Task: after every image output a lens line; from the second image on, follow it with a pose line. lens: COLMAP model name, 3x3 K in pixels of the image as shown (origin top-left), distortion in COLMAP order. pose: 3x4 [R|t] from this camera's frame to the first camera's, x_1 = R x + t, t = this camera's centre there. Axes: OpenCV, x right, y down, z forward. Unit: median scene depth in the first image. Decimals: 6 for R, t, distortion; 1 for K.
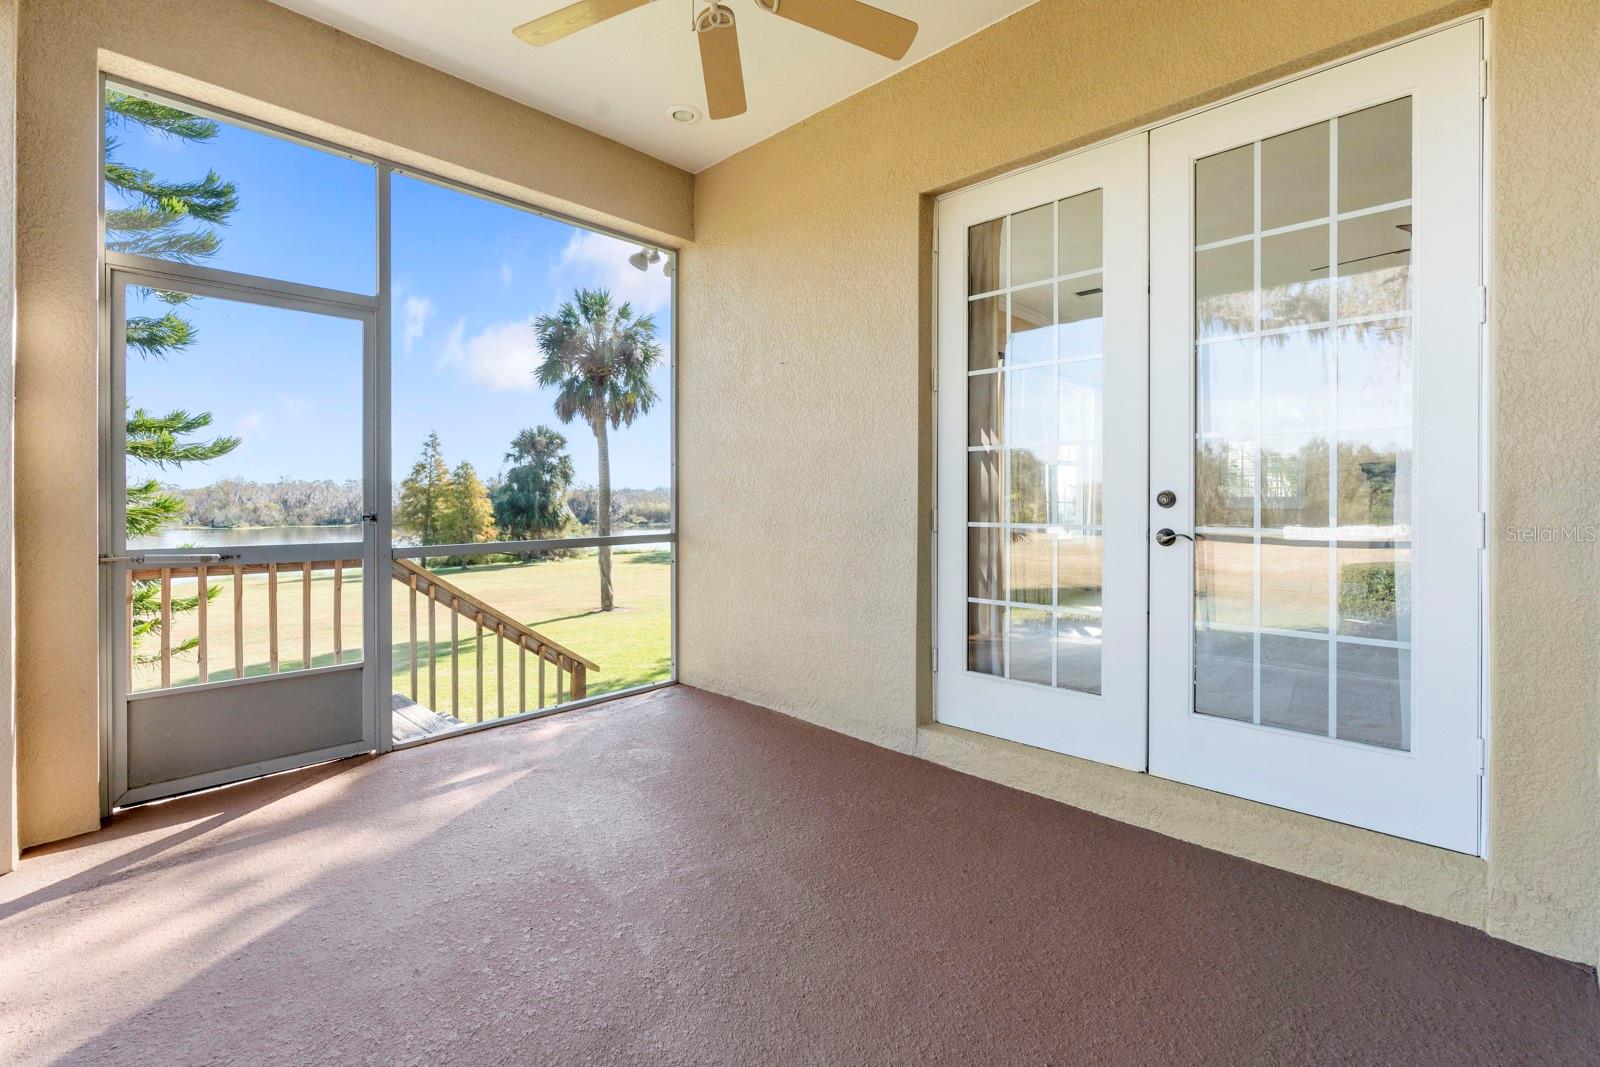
lens RADIAL K [[725.0, 0, 808.5], [0, 725.0, 514.2], [0, 0, 1]] dist [-0.007244, 0.002529]
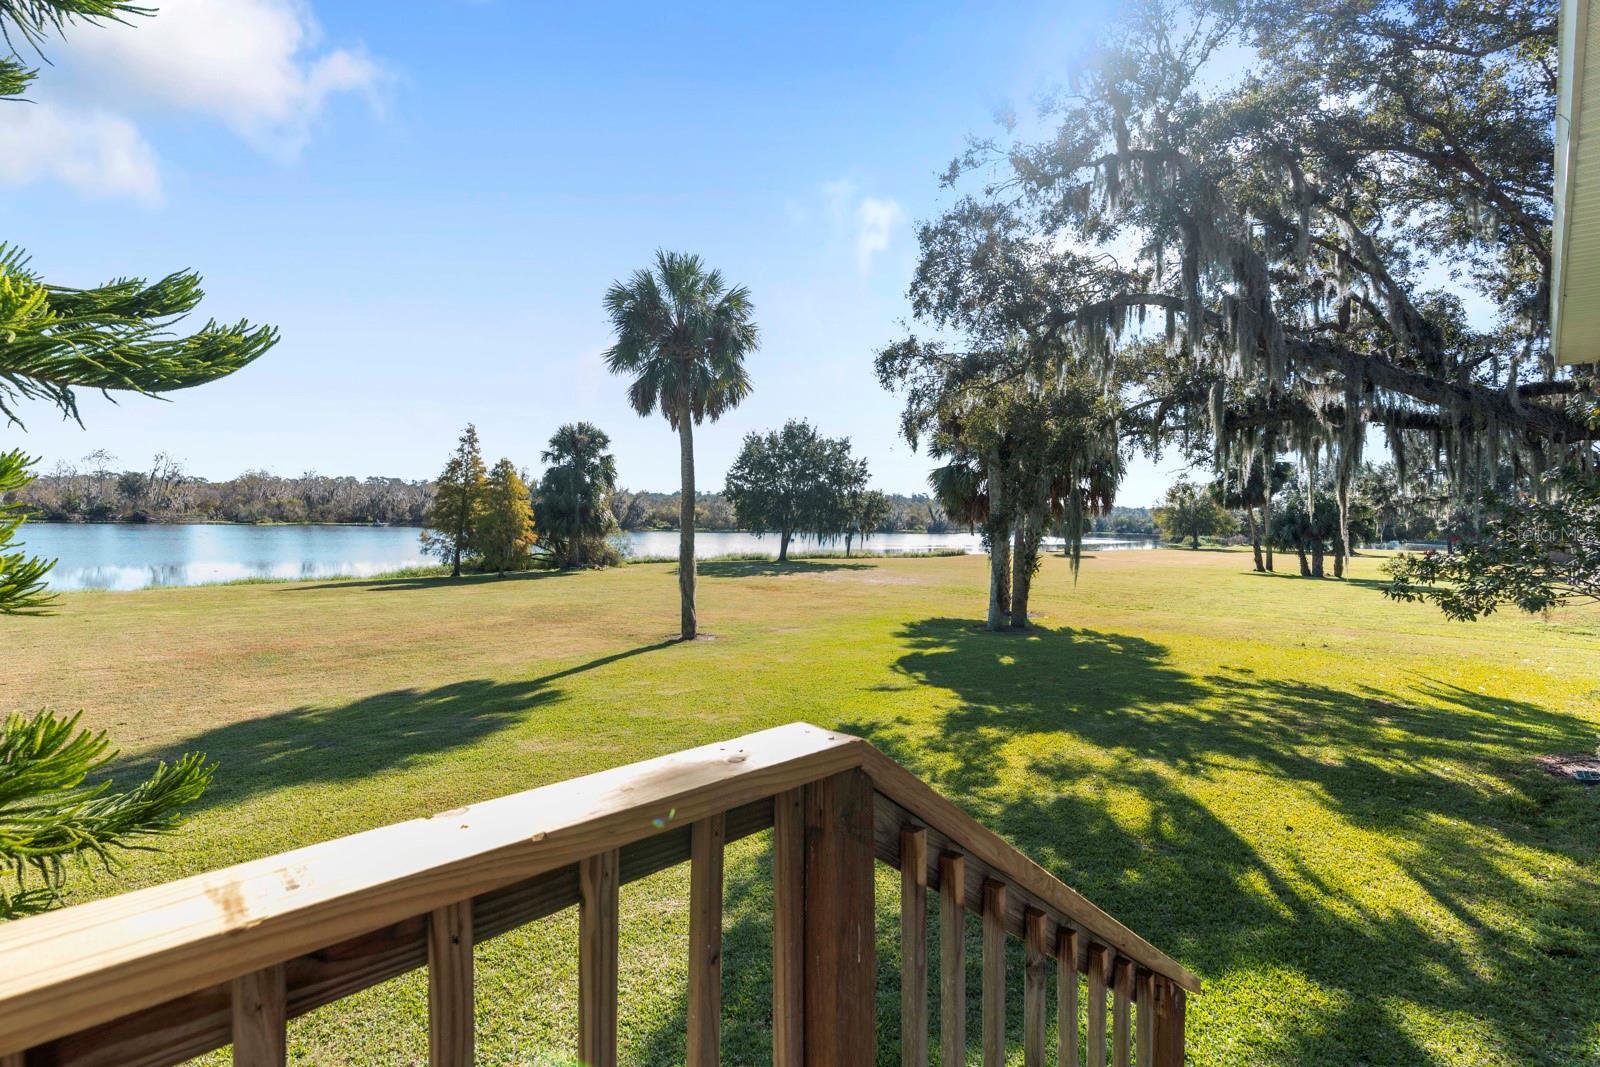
lens RADIAL K [[725.0, 0, 796.9], [0, 725.0, 533.7], [0, 0, 1]] dist [-0.007244, 0.002529]
pose [[0.999235, 0.024208, -0.030717, -0.070828], [-0.023679, 0.999567, 0.017470, -0.003462], [0.031127, -0.016729, 0.999375, 0.089230]]
